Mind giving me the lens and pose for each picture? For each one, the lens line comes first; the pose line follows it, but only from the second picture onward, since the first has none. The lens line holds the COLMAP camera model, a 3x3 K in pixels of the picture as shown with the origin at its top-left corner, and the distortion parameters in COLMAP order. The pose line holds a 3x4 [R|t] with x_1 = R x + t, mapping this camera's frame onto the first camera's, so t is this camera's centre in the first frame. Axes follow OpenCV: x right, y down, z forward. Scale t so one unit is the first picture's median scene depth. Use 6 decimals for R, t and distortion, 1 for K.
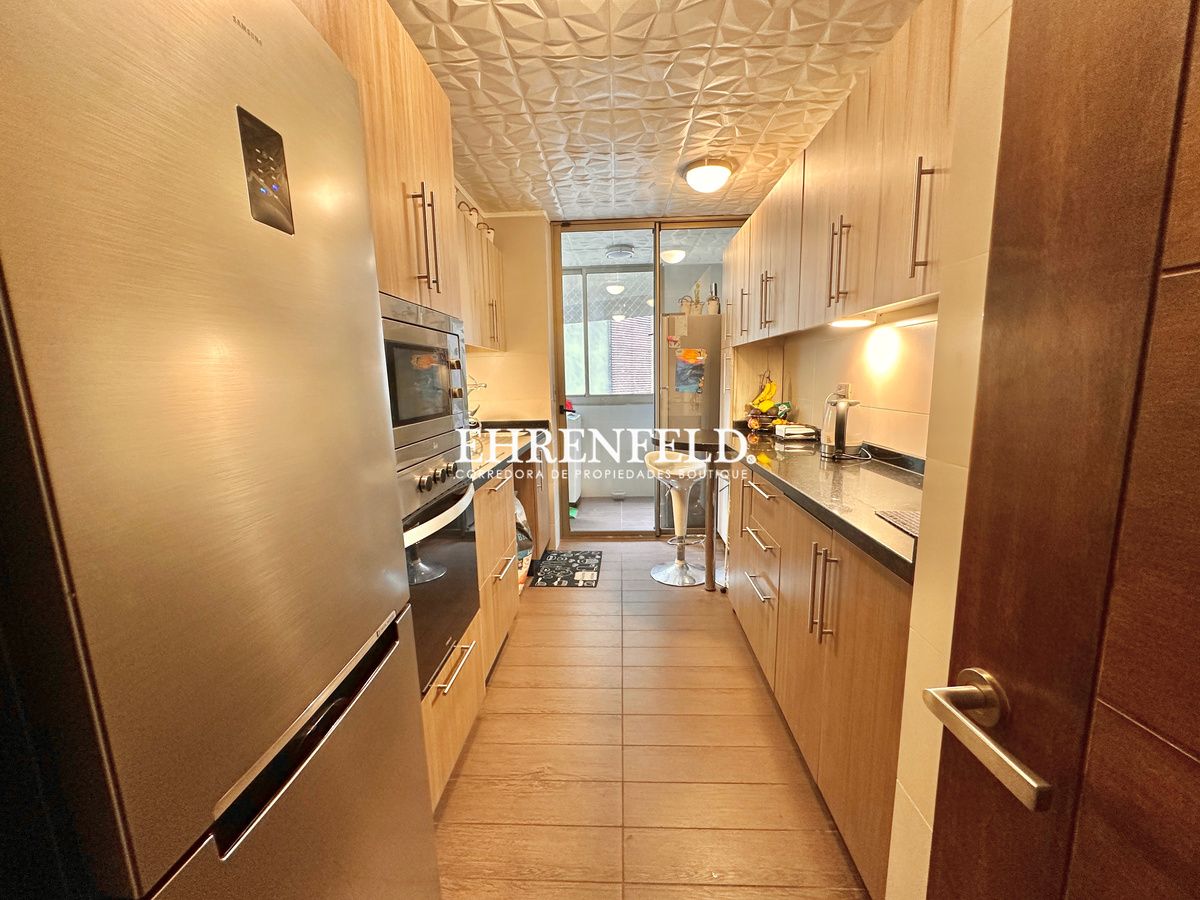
lens RADIAL K [[480.6, 0, 598.3], [0, 480.6, 450.6], [0, 0, 1]] dist [-0.002830, -0.000236]
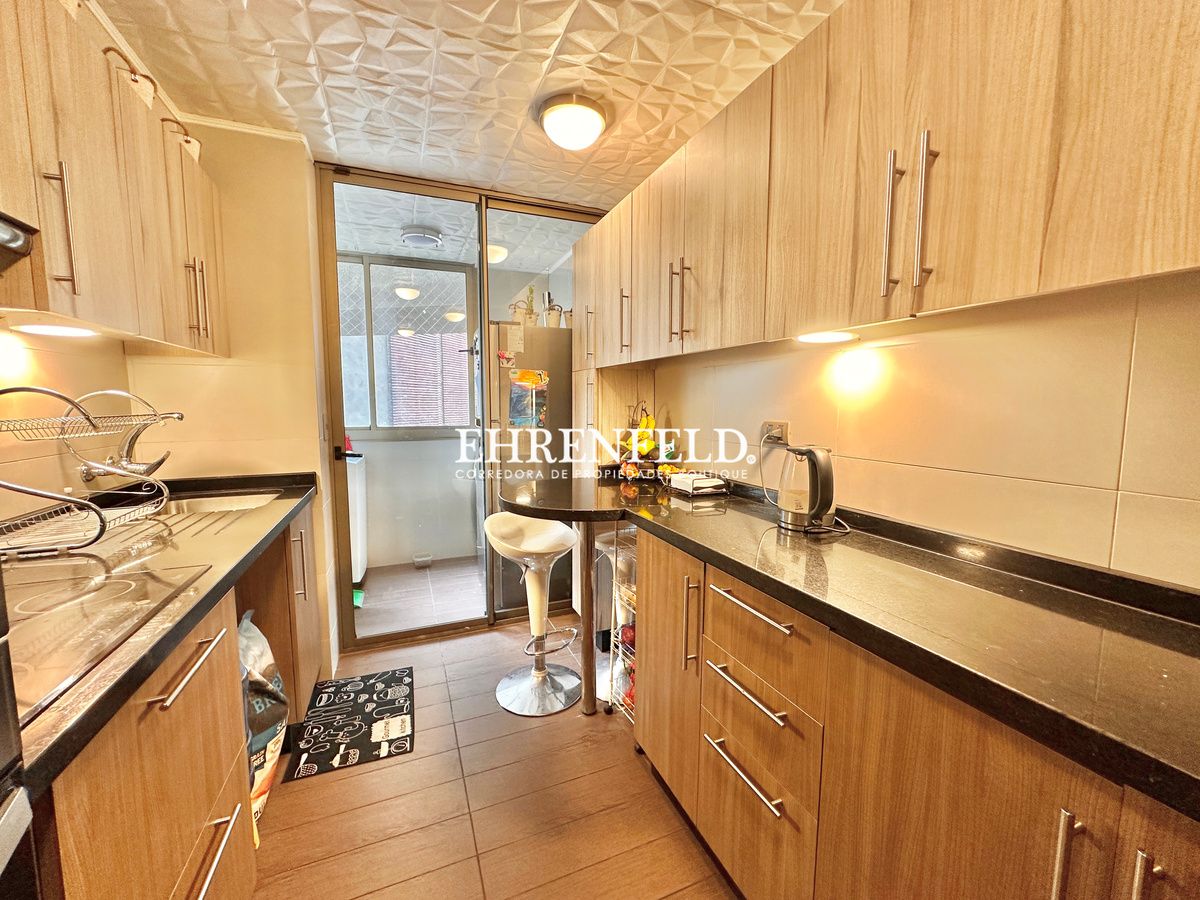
lens RADIAL K [[480.6, 0, 598.3], [0, 480.6, 450.6], [0, 0, 1]] dist [-0.002830, -0.000236]
pose [[0.905386, -0.019516, 0.424141, -0.038616], [0.043218, 0.997991, -0.046334, -0.049934], [-0.422385, 0.060280, 0.904410, 0.309786]]
